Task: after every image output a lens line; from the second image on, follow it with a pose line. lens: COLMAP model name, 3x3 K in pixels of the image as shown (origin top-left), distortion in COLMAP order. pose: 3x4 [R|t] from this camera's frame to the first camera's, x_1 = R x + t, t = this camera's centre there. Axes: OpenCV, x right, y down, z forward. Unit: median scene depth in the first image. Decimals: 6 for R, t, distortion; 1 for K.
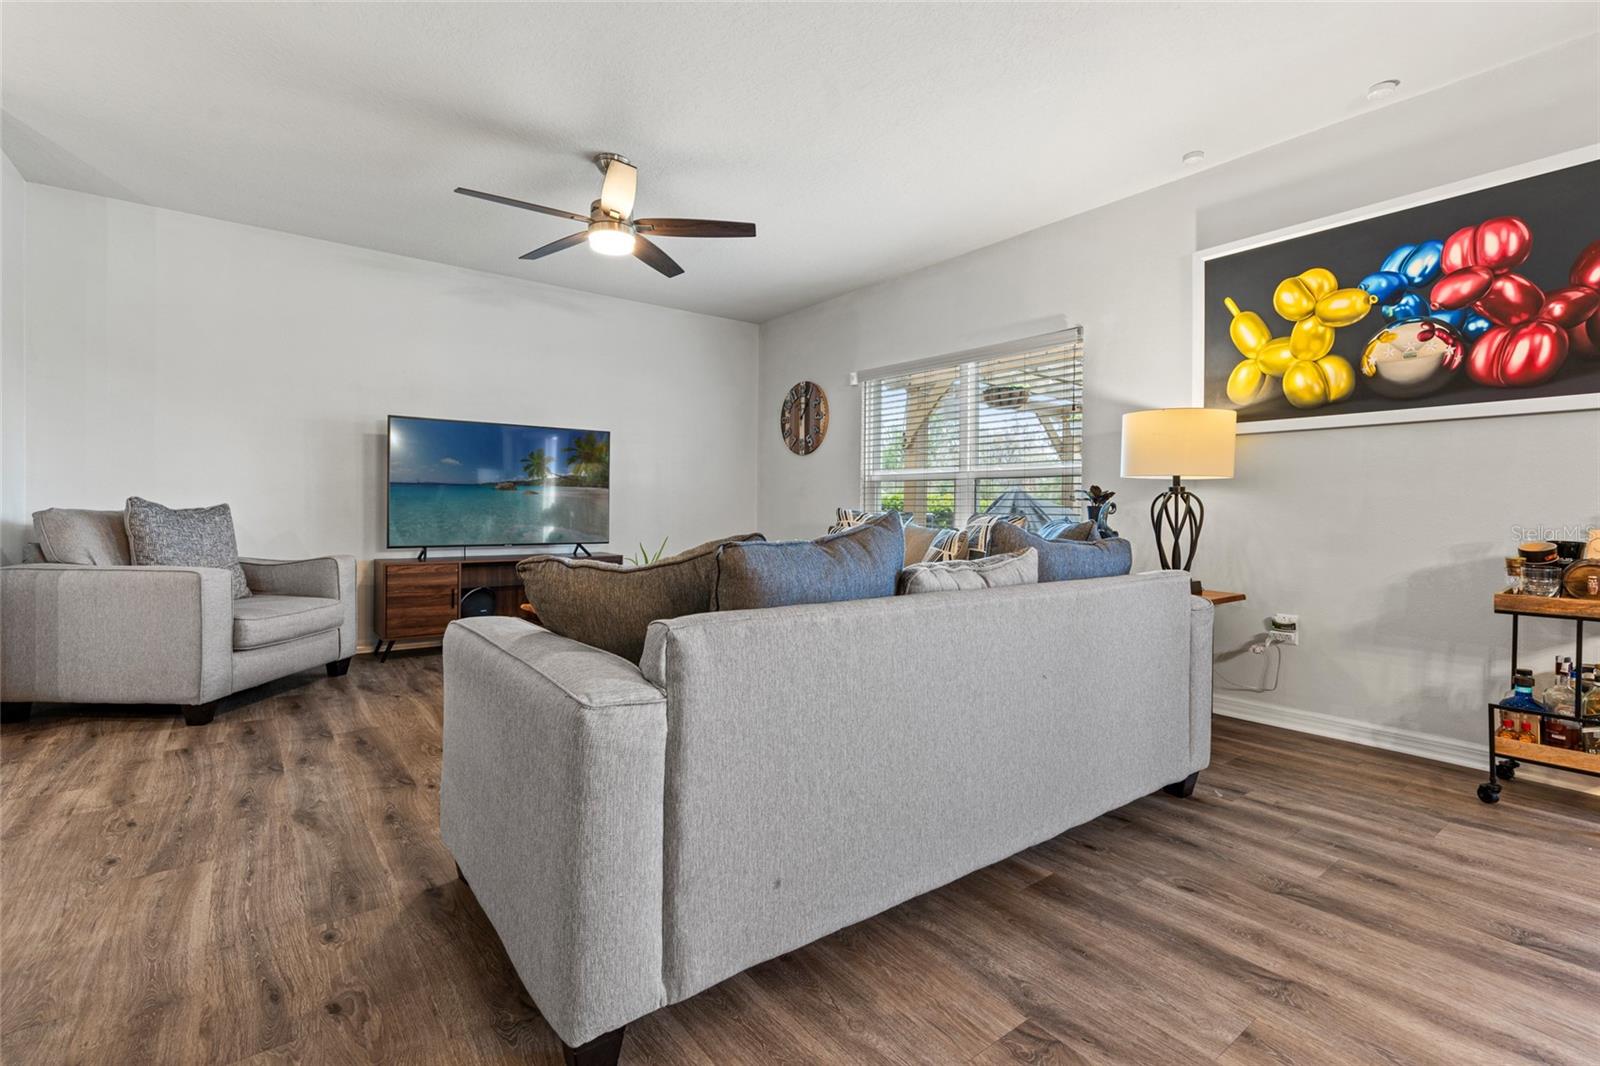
lens RADIAL K [[723.1, 0, 801.3], [0, 723.1, 520.2], [0, 0, 1]] dist [0.006468, 0.002165]
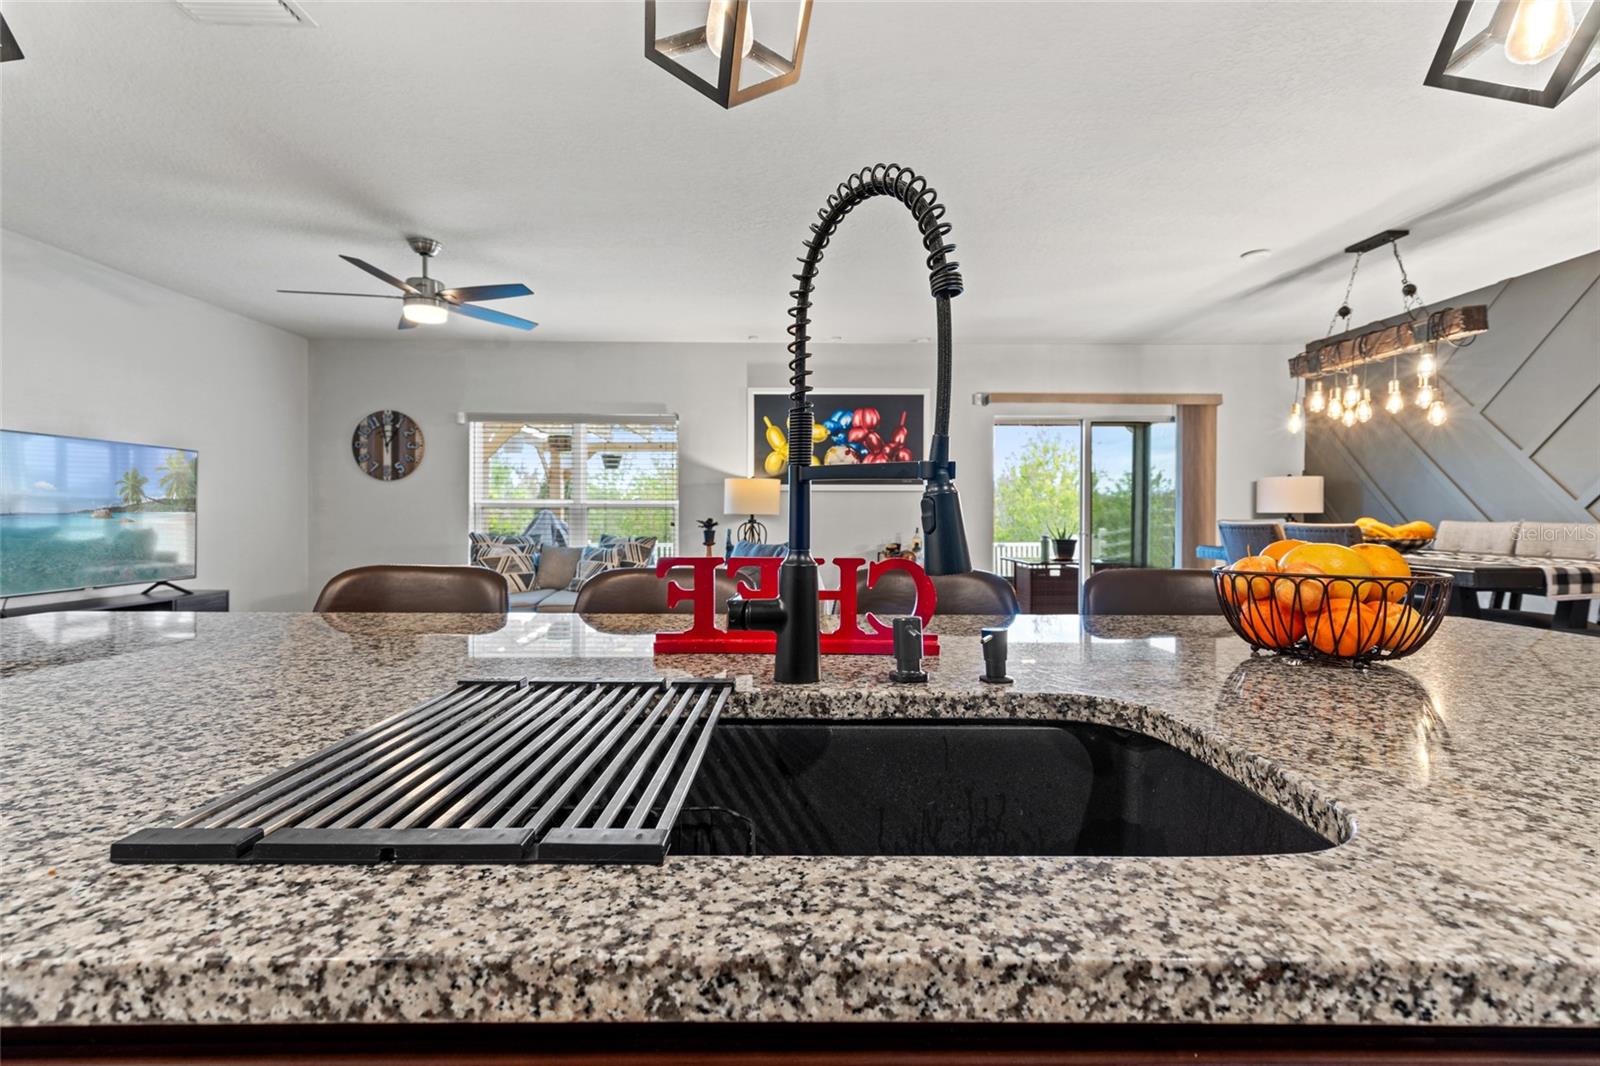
lens RADIAL K [[723.1, 0, 795.8], [0, 723.1, 520.7], [0, 0, 1]] dist [0.006468, 0.002165]
pose [[0.602745, -0.013197, 0.797825, -0.985166], [0.016559, 0.999855, 0.004029, -0.054502], [-0.797762, 0.010783, 0.602876, -0.205418]]
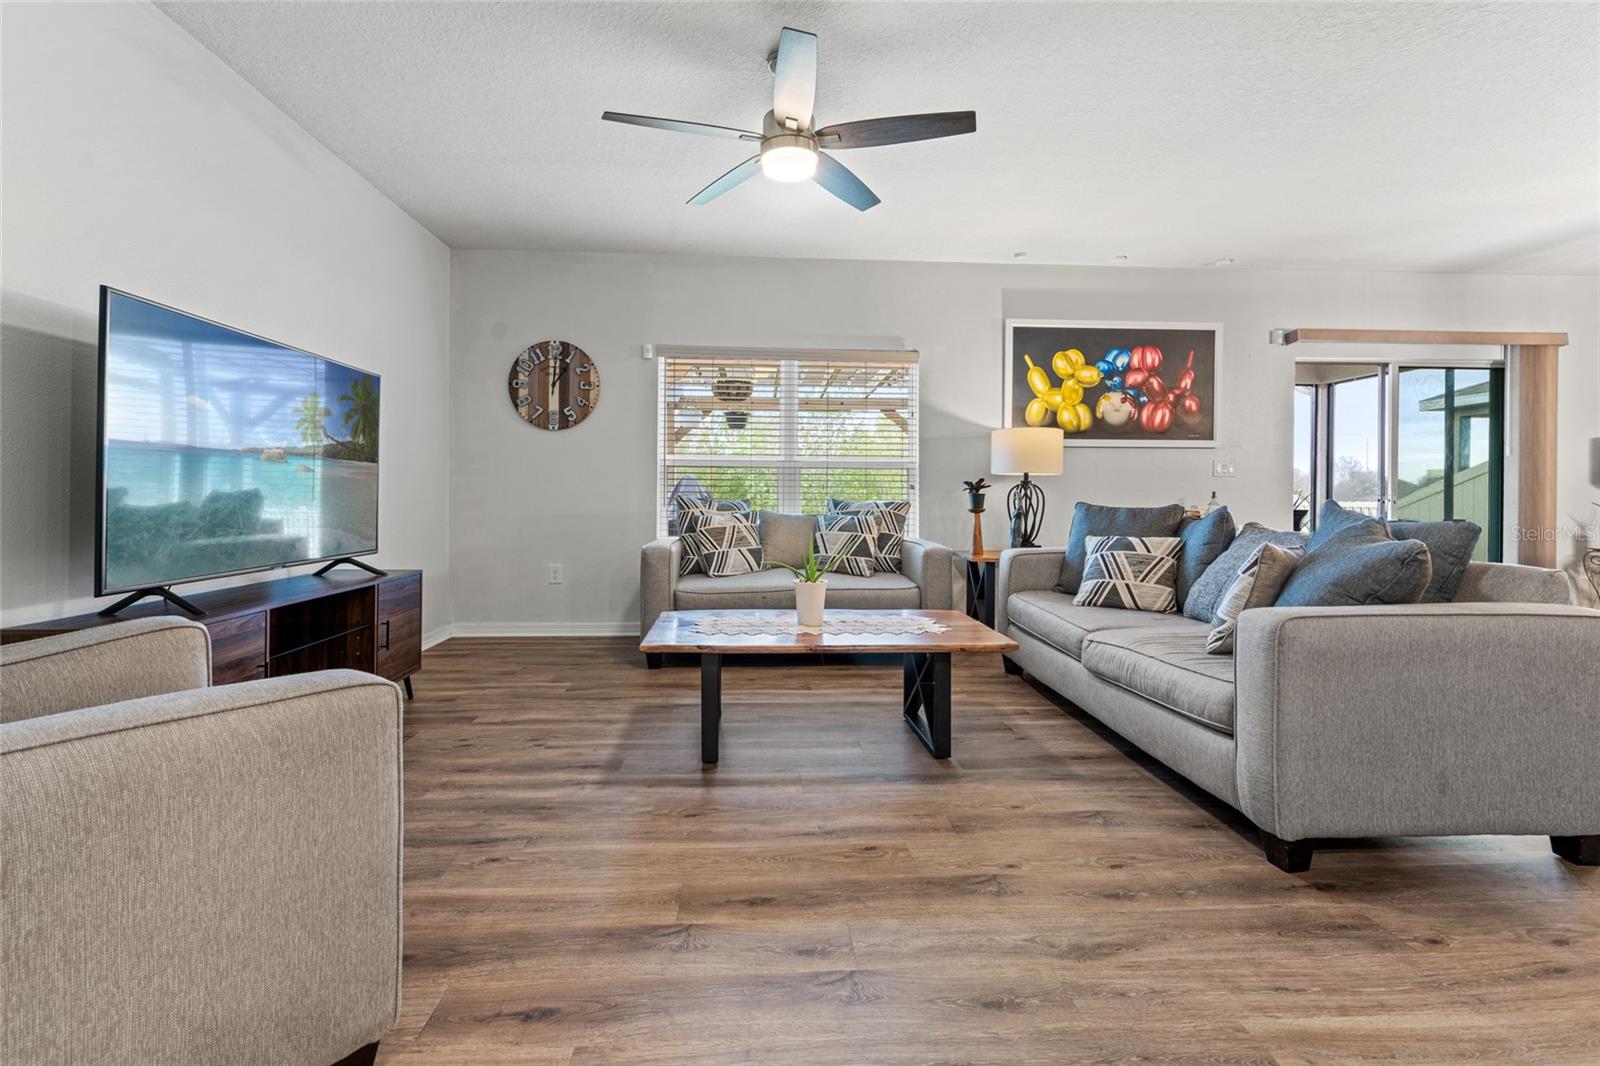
lens RADIAL K [[723.1, 0, 794.8], [0, 723.1, 508.0], [0, 0, 1]] dist [0.006468, 0.002165]
pose [[0.556661, -0.022184, 0.830444, -1.088678], [0.014273, 0.999751, 0.017139, -0.025205], [-0.830617, 0.002312, 0.556839, 0.654119]]
